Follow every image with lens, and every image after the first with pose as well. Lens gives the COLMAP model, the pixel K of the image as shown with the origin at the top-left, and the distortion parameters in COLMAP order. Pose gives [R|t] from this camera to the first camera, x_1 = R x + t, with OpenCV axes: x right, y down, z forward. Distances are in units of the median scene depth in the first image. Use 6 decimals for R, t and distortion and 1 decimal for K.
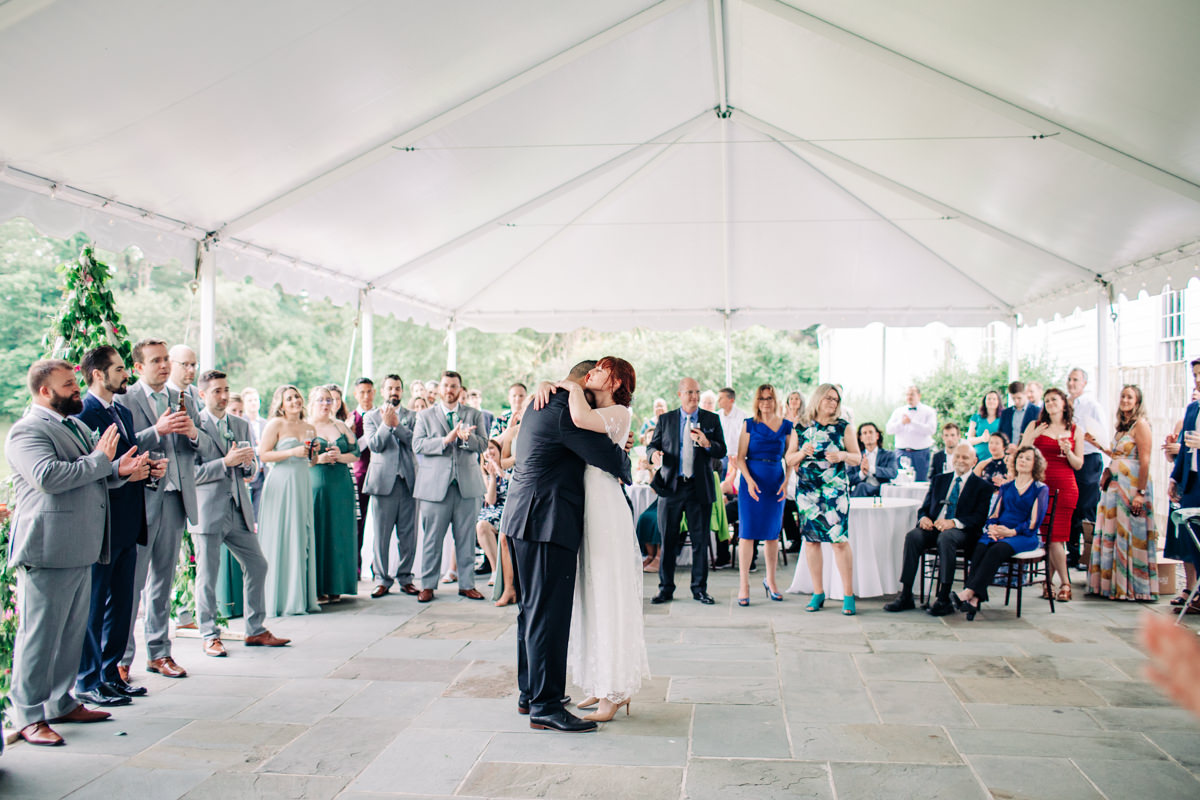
lens RADIAL K [[1191.8, 0, 600.6], [0, 1191.8, 381.1], [0, 0, 1]] dist [-0.095653, 0.120030]
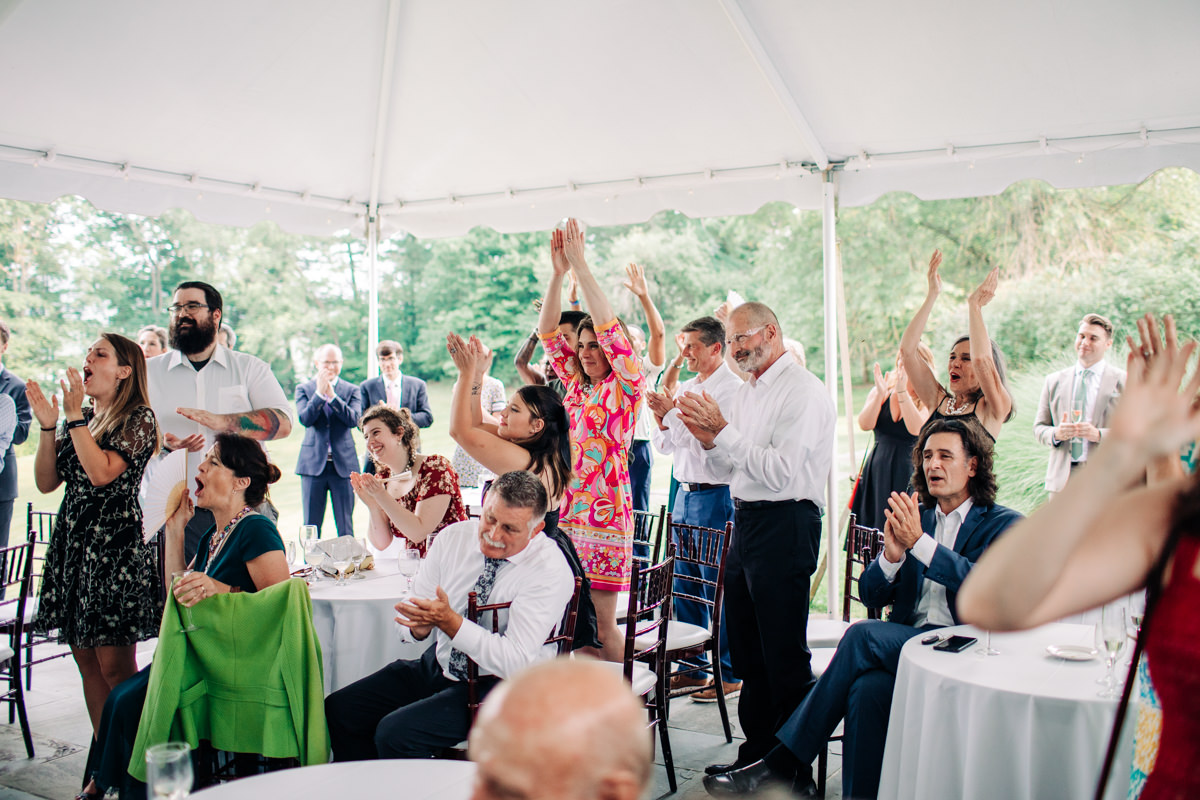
lens RADIAL K [[1220.8, 0, 597.5], [0, 1220.8, 379.5], [0, 0, 1]] dist [-0.093178, 0.113795]
pose [[0.904335, 0.000518, -0.426823, 0.324156], [0.013050, 0.999498, 0.028863, 0.014449], [0.426624, -0.031672, 0.903874, 0.732931]]
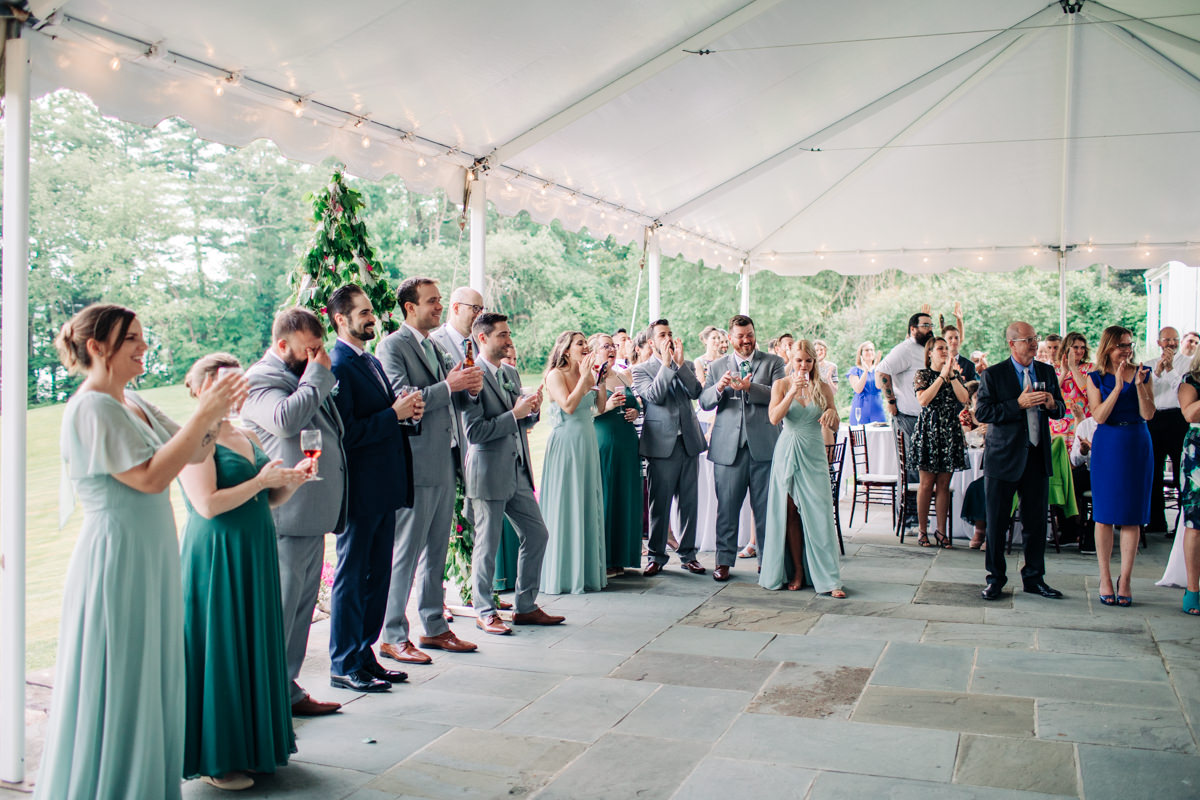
lens RADIAL K [[1208.5, 0, 601.8], [0, 1208.5, 383.8], [0, 0, 1]] dist [-0.094263, 0.115080]
pose [[0.972594, 0.006686, -0.232413, -0.021863], [0.003061, 0.999132, 0.041554, 0.003487], [0.232489, -0.041127, 0.971729, 0.098150]]
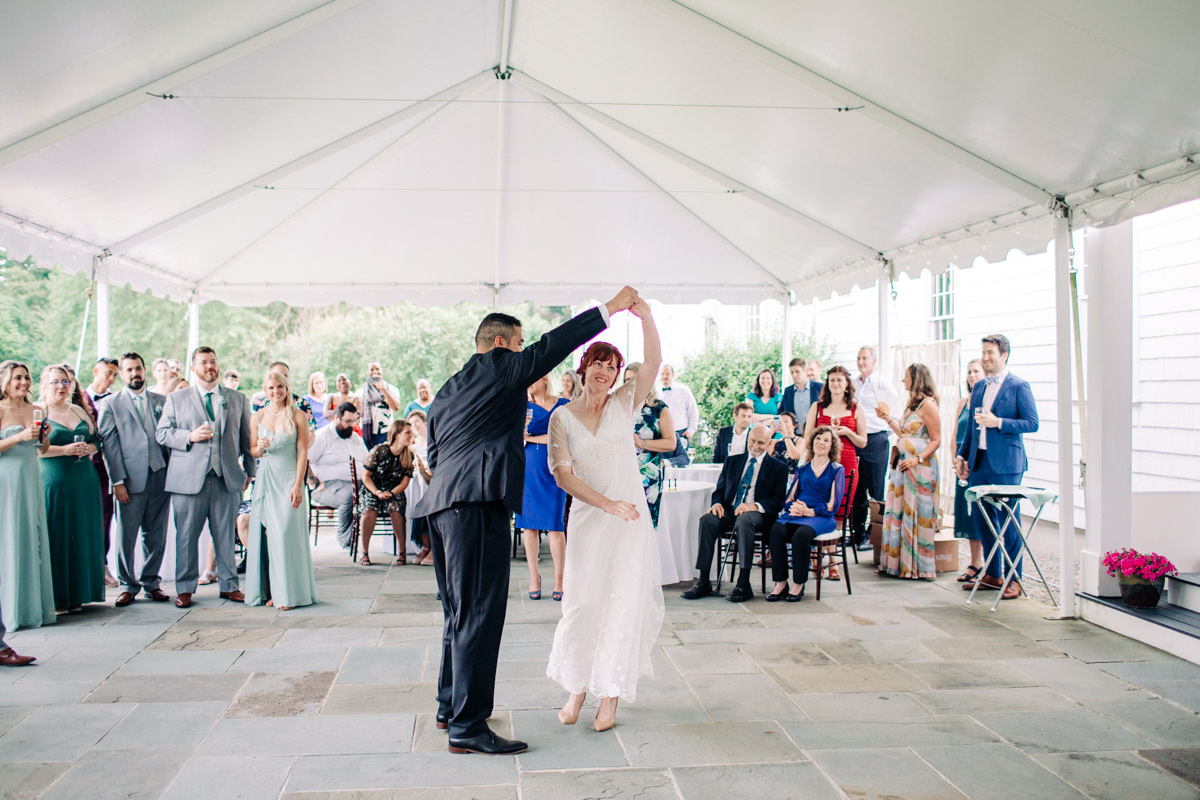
lens RADIAL K [[1236.9, 0, 602.4], [0, 1236.9, 380.8], [0, 0, 1]] dist [-0.098429, 0.133513]
pose [[0.976875, -0.003921, 0.213773, -0.028015], [0.000239, 0.999851, 0.017250, -0.000044], [-0.213809, -0.016800, 0.976731, 0.029315]]
